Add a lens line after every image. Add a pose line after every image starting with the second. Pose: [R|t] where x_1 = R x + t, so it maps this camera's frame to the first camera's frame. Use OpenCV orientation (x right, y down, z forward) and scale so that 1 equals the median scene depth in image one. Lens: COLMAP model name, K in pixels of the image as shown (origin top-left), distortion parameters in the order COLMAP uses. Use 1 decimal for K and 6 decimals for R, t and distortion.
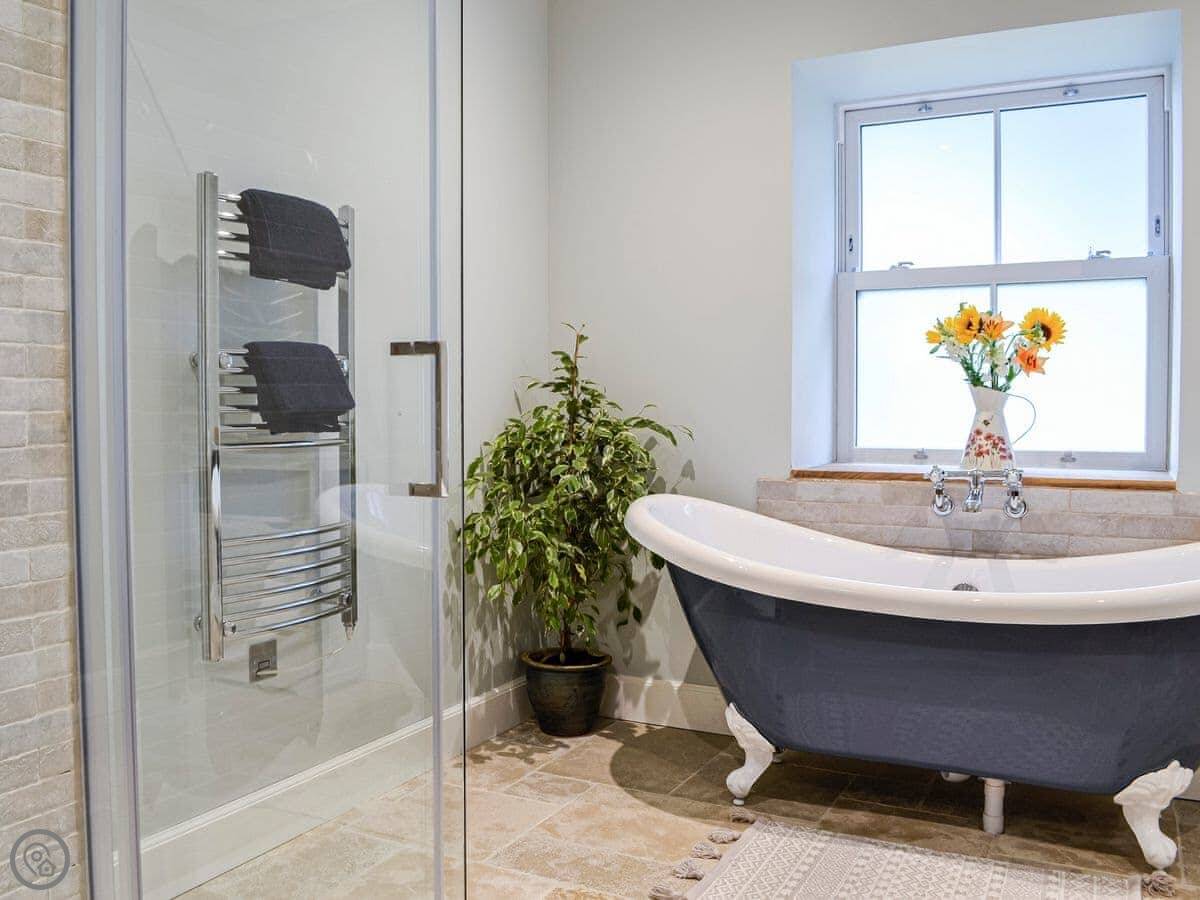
lens RADIAL K [[1091.4, 0, 605.6], [0, 1091.4, 449.9], [0, 0, 1]] dist [-0.057711, 0.000000]
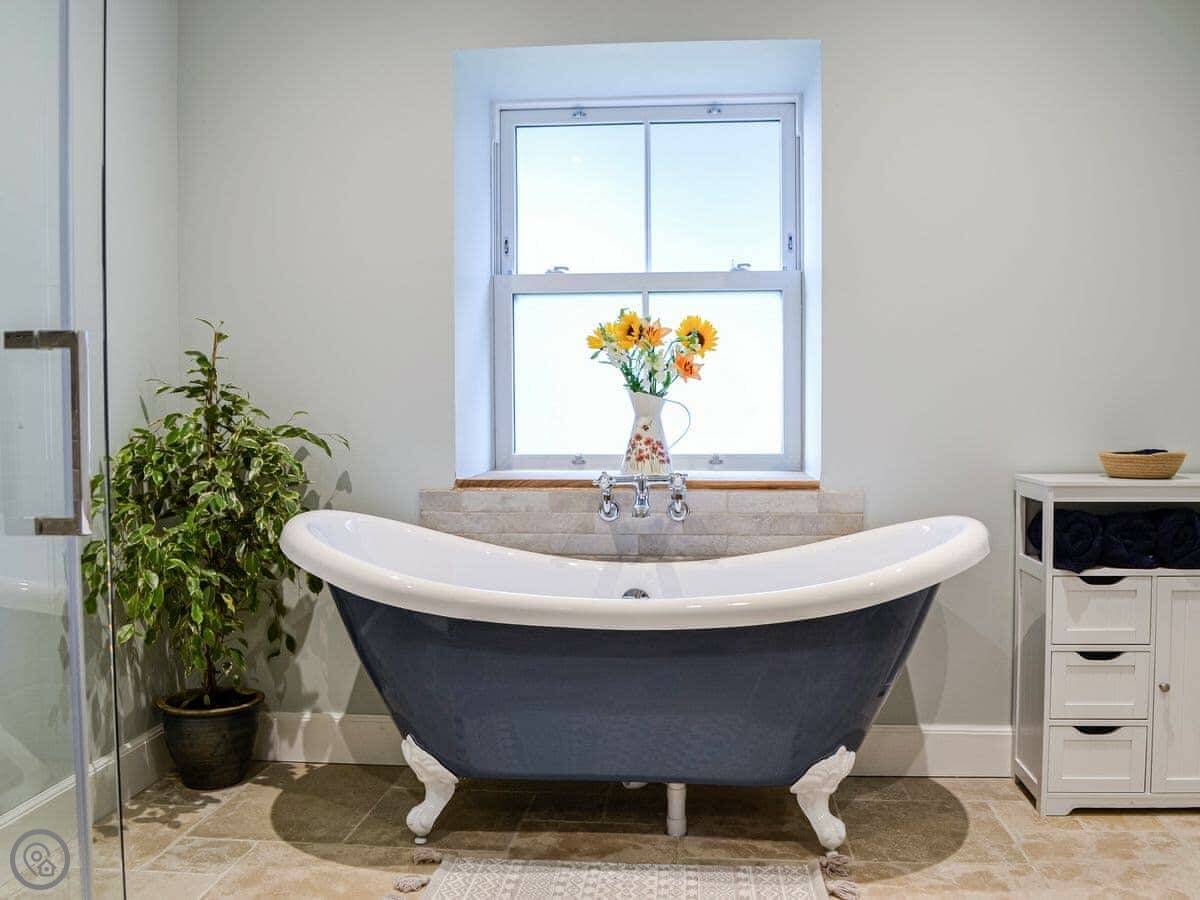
lens RADIAL K [[1007.4, 0, 588.7], [0, 1007.4, 452.4], [0, 0, 1]] dist [-0.072154, 0.009407]
pose [[0.926383, -0.018698, 0.376118, -0.053269], [0.018214, 0.999822, 0.004842, -0.007419], [-0.376142, 0.002365, 0.926559, 0.146817]]
